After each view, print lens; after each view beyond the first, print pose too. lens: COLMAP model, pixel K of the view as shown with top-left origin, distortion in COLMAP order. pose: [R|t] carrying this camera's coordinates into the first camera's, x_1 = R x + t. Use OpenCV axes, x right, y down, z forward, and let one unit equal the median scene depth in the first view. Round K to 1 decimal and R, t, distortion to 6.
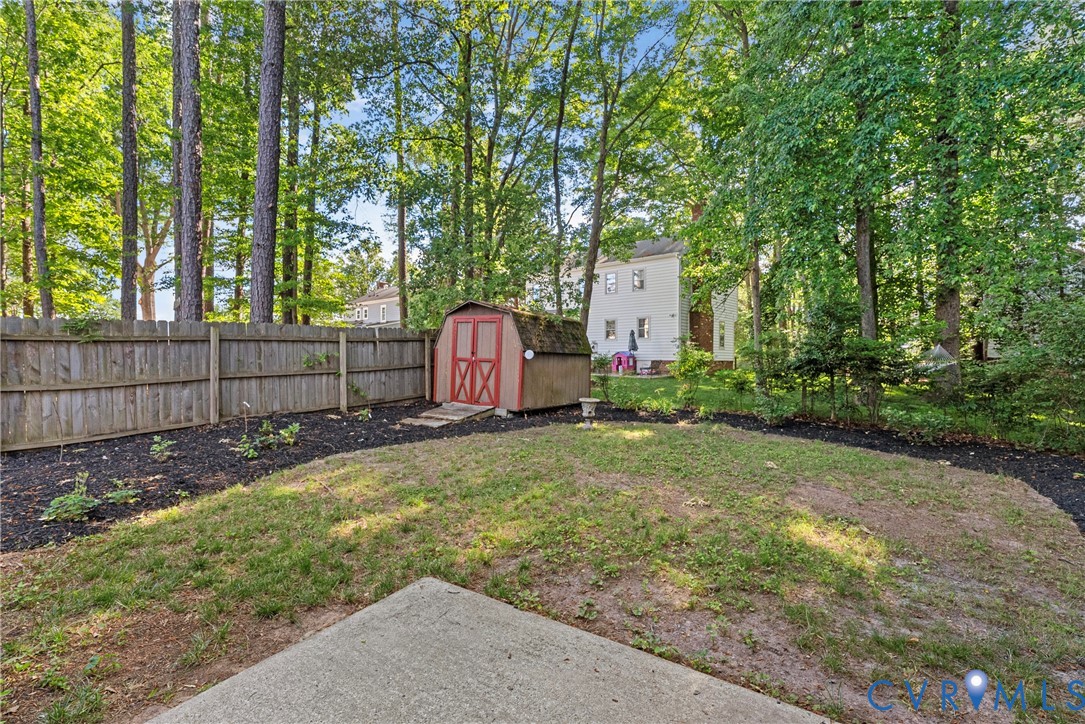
lens RADIAL K [[488.9, 0, 539.3], [0, 488.9, 362.4], [0, 0, 1]] dist [-0.001664, 0.000194]
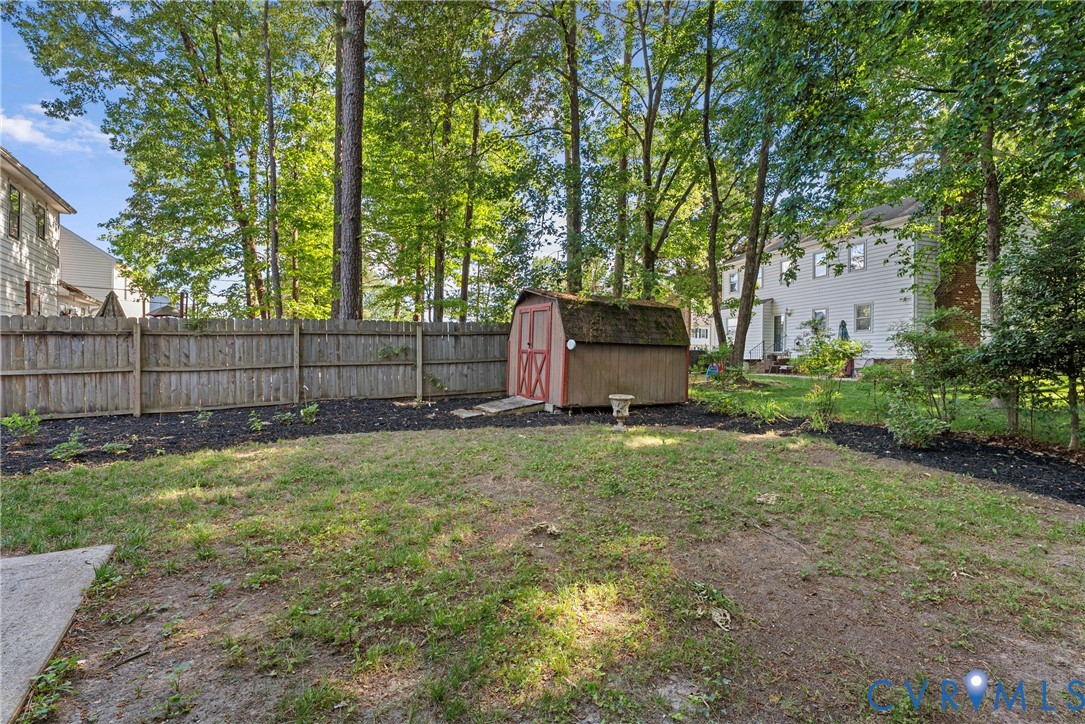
lens RADIAL K [[488.9, 0, 539.3], [0, 488.9, 362.4], [0, 0, 1]] dist [-0.001664, 0.000194]
pose [[0.876611, 0.002966, -0.481190, 0.377406], [-0.006267, 0.999967, -0.005253, 0.023012], [0.481158, 0.007621, 0.876601, 0.198453]]
